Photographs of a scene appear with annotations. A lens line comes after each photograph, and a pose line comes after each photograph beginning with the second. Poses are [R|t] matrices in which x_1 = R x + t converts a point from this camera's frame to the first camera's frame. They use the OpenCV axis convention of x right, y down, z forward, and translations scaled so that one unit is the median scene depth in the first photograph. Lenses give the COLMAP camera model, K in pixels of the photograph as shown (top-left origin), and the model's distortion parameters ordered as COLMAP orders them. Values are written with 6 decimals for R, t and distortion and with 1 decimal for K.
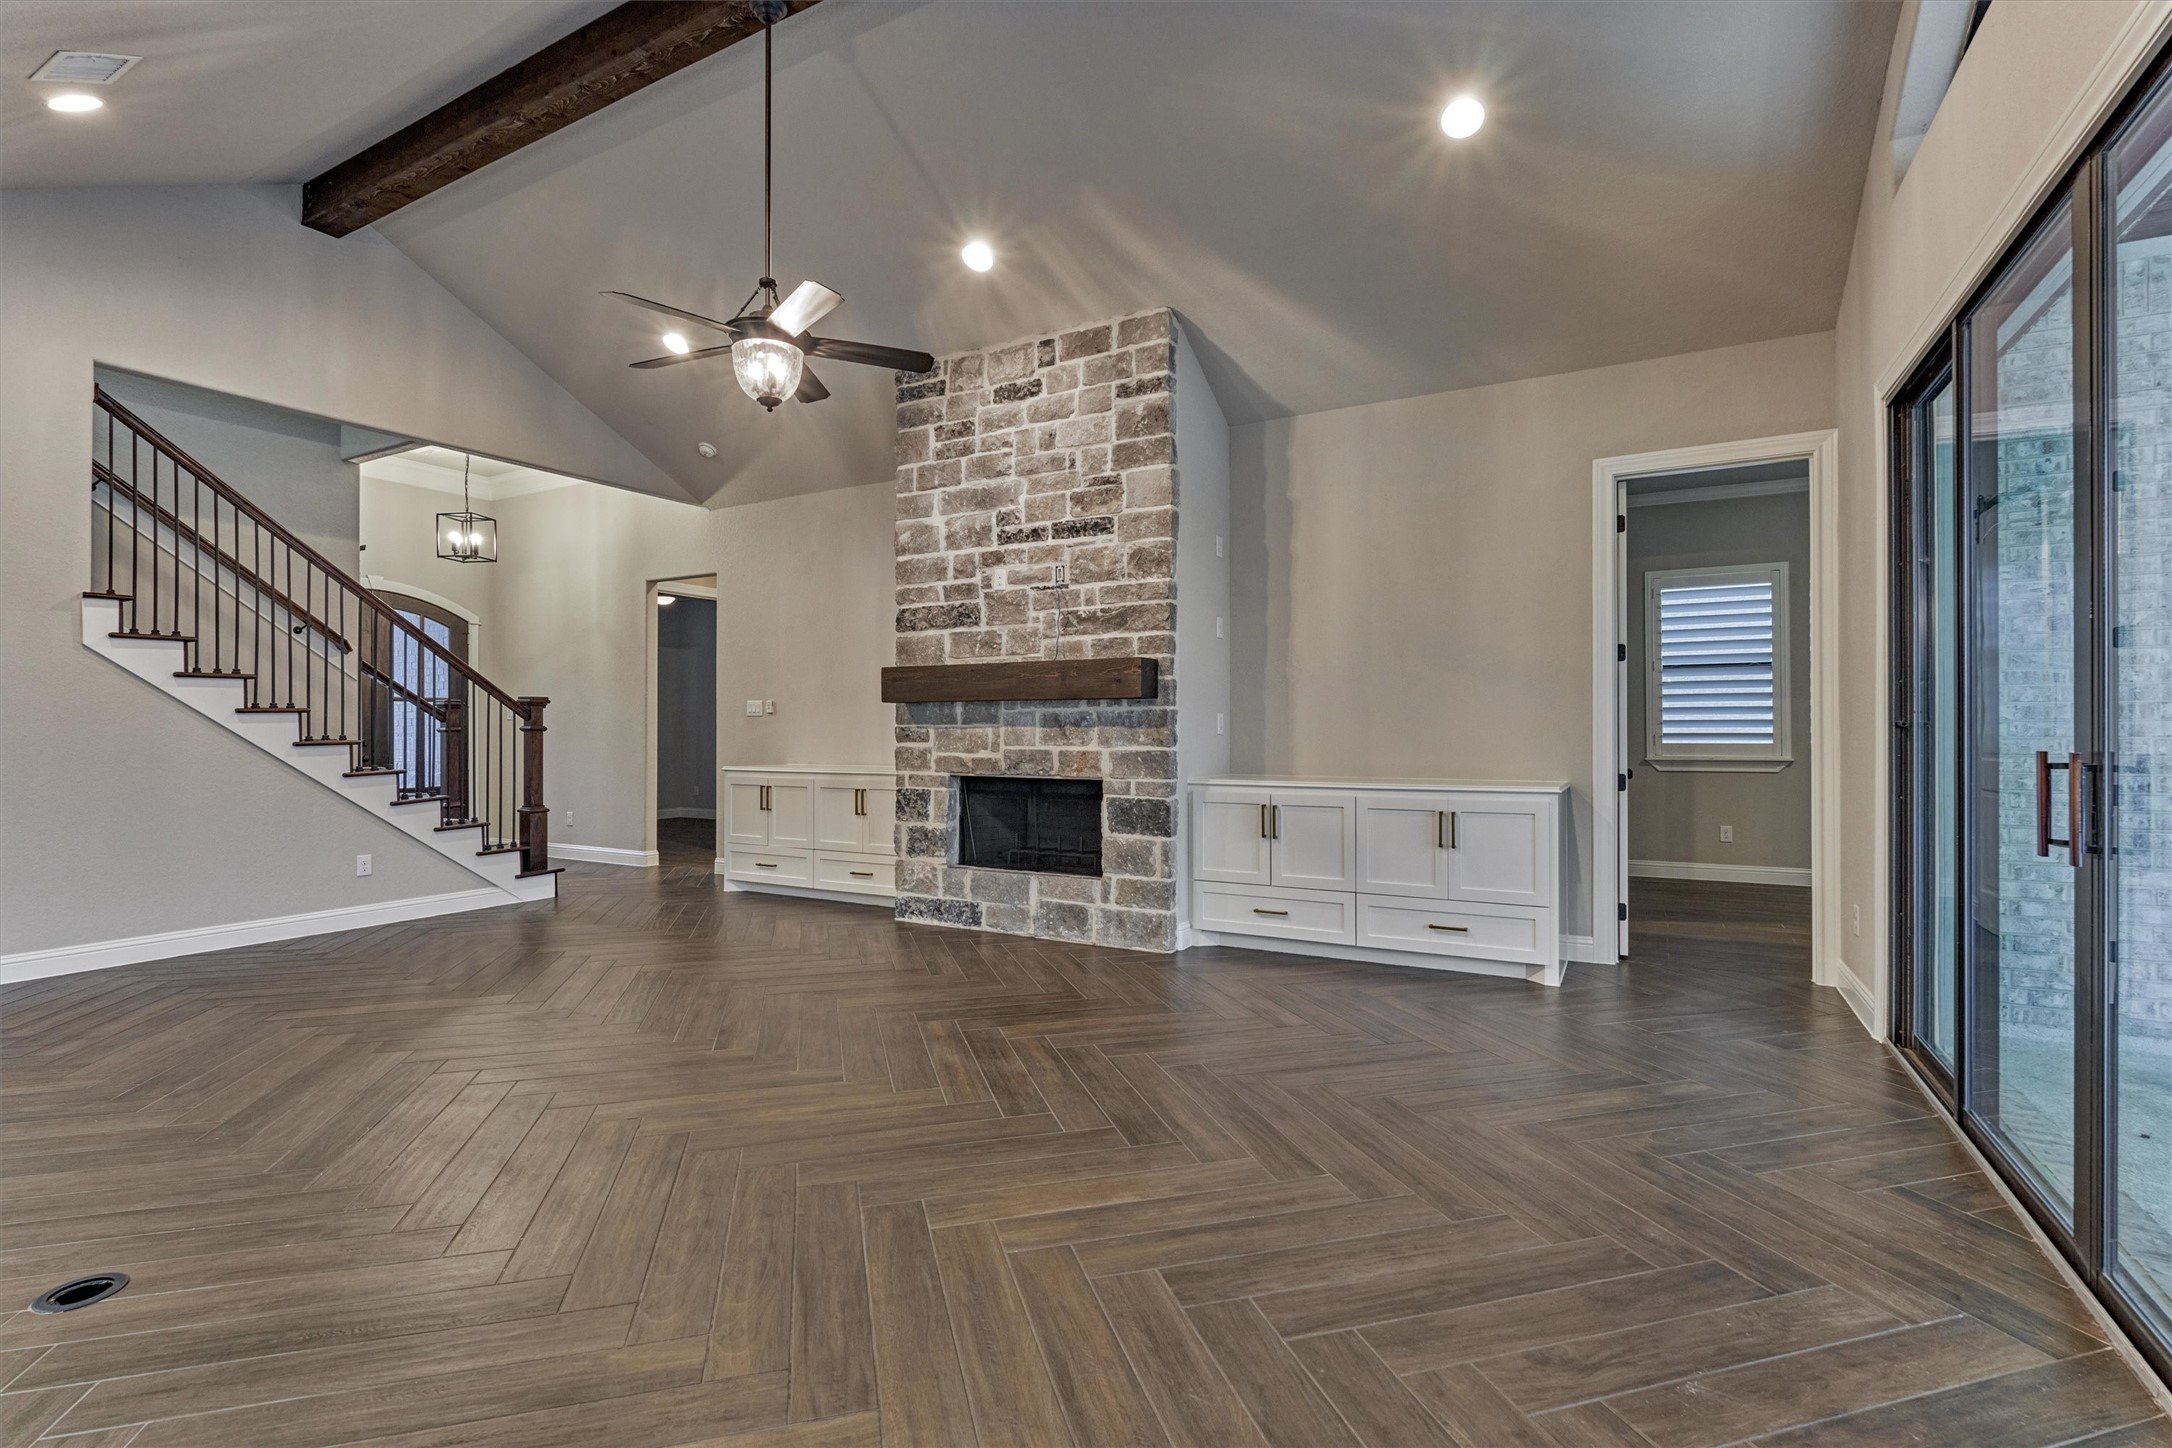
lens RADIAL K [[1002.6, 0, 1074.2], [0, 1002.6, 728.8], [0, 0, 1]] dist [0.000646, -0.000101]
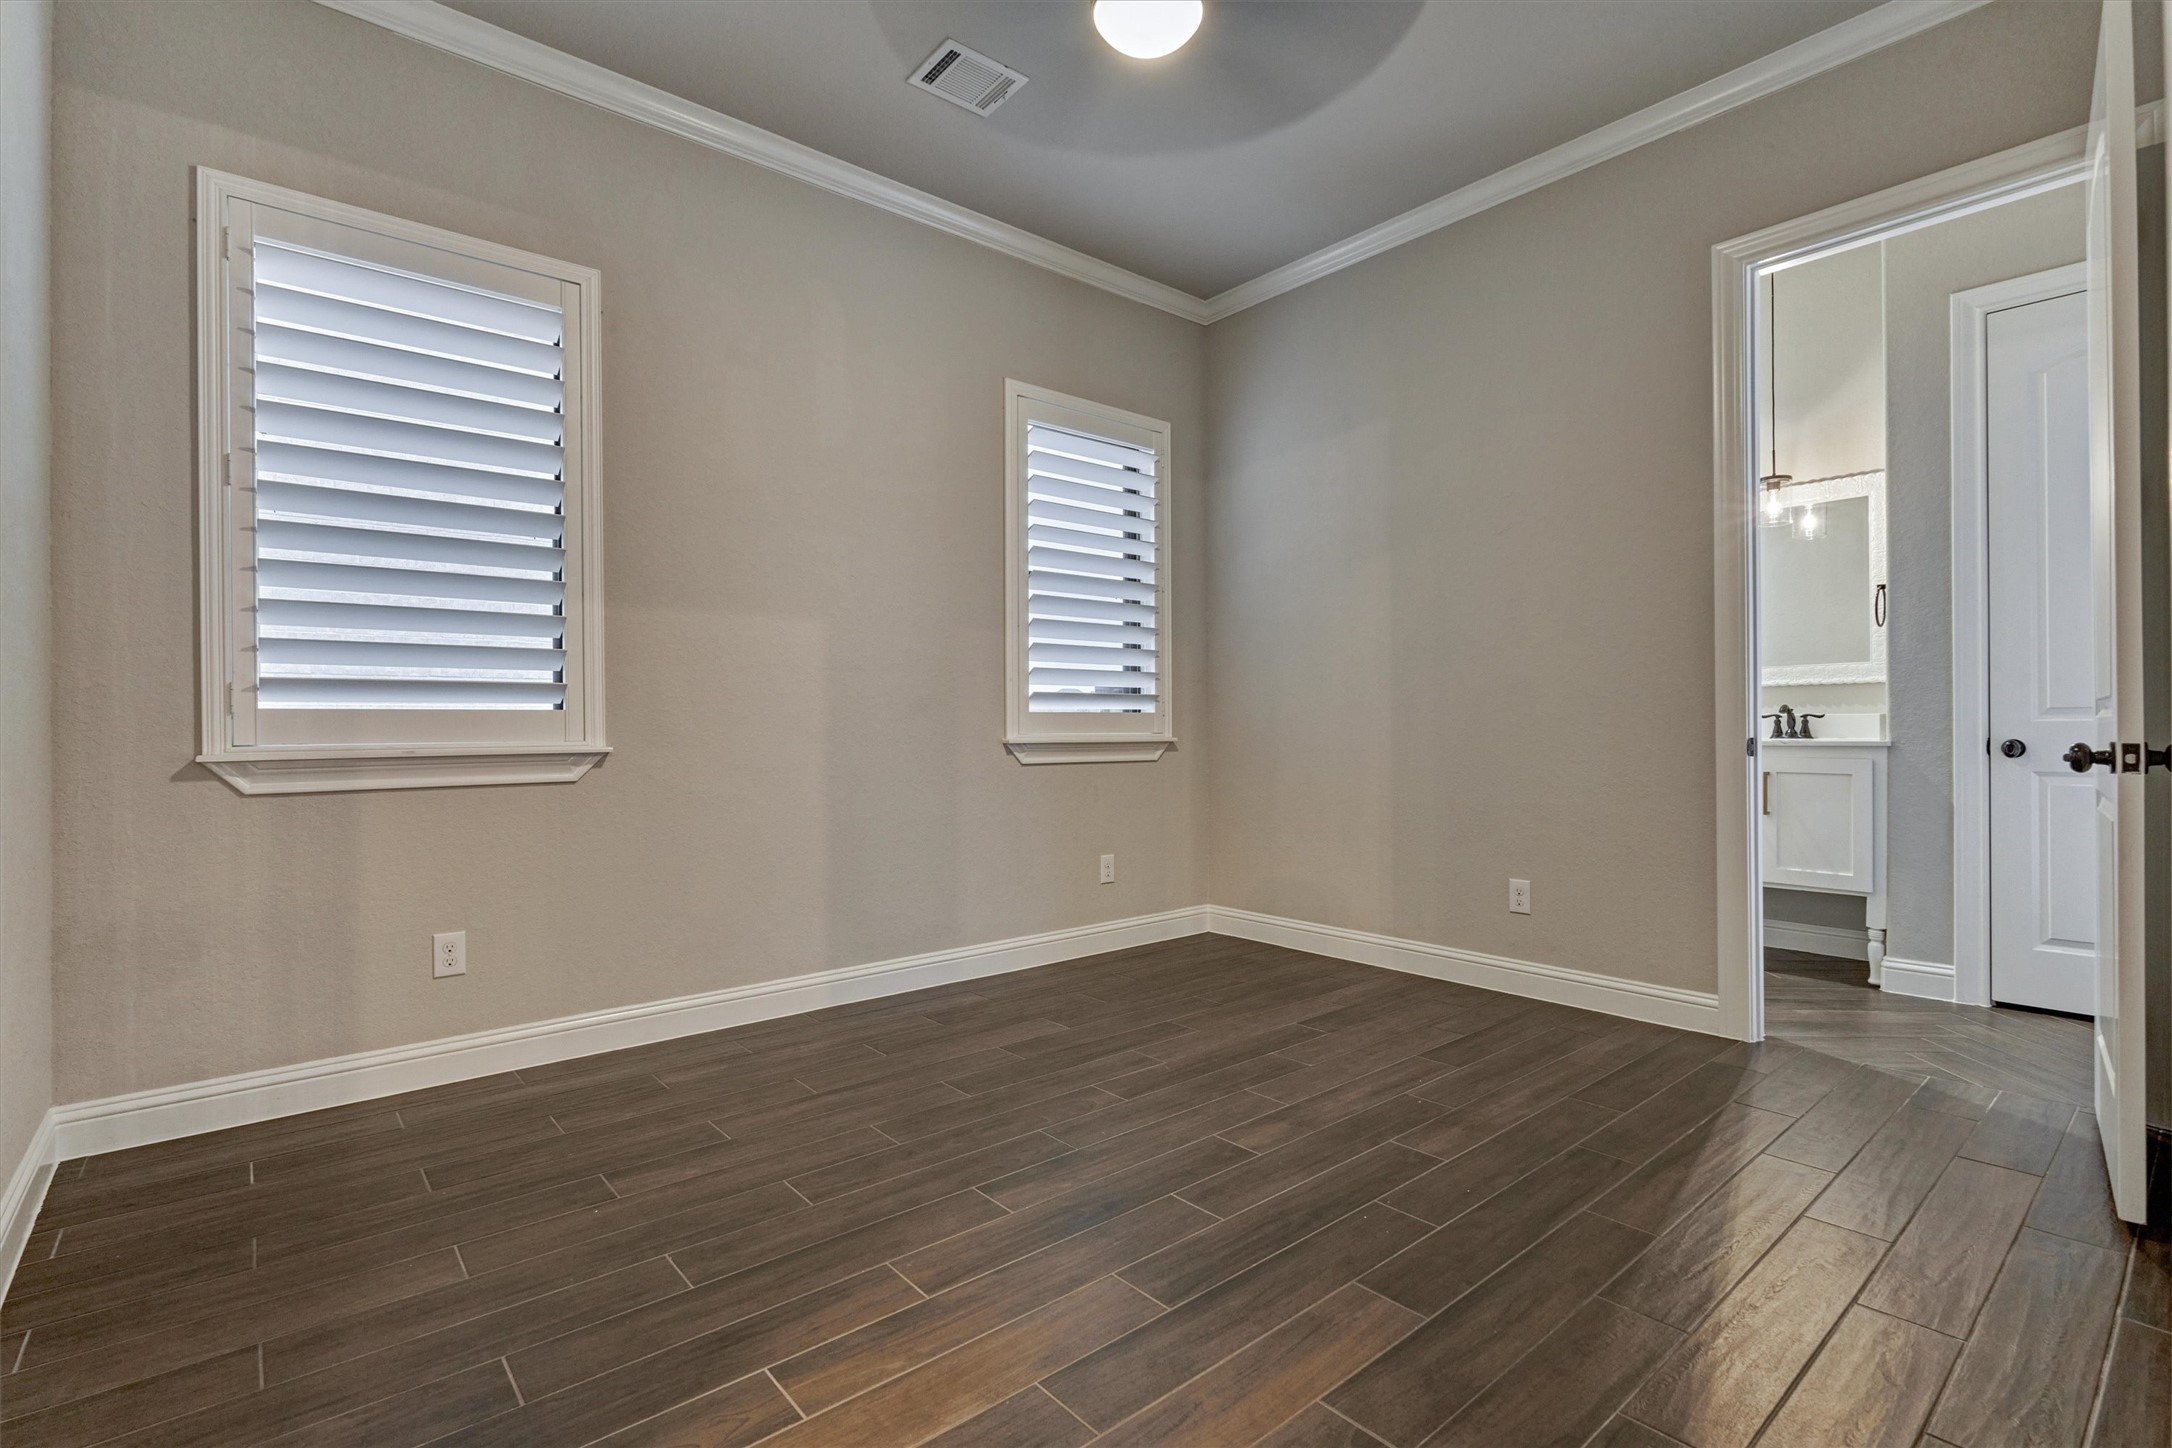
lens RADIAL K [[1002.6, 0, 1097.8], [0, 1002.6, 722.6], [0, 0, 1]] dist [0.000646, -0.000101]
pose [[0.334071, 0.000206, 0.942548, 0.382186], [0.001071, 0.999999, -0.000598, 0.019892], [-0.942547, 0.001210, 0.334071, 0.653051]]
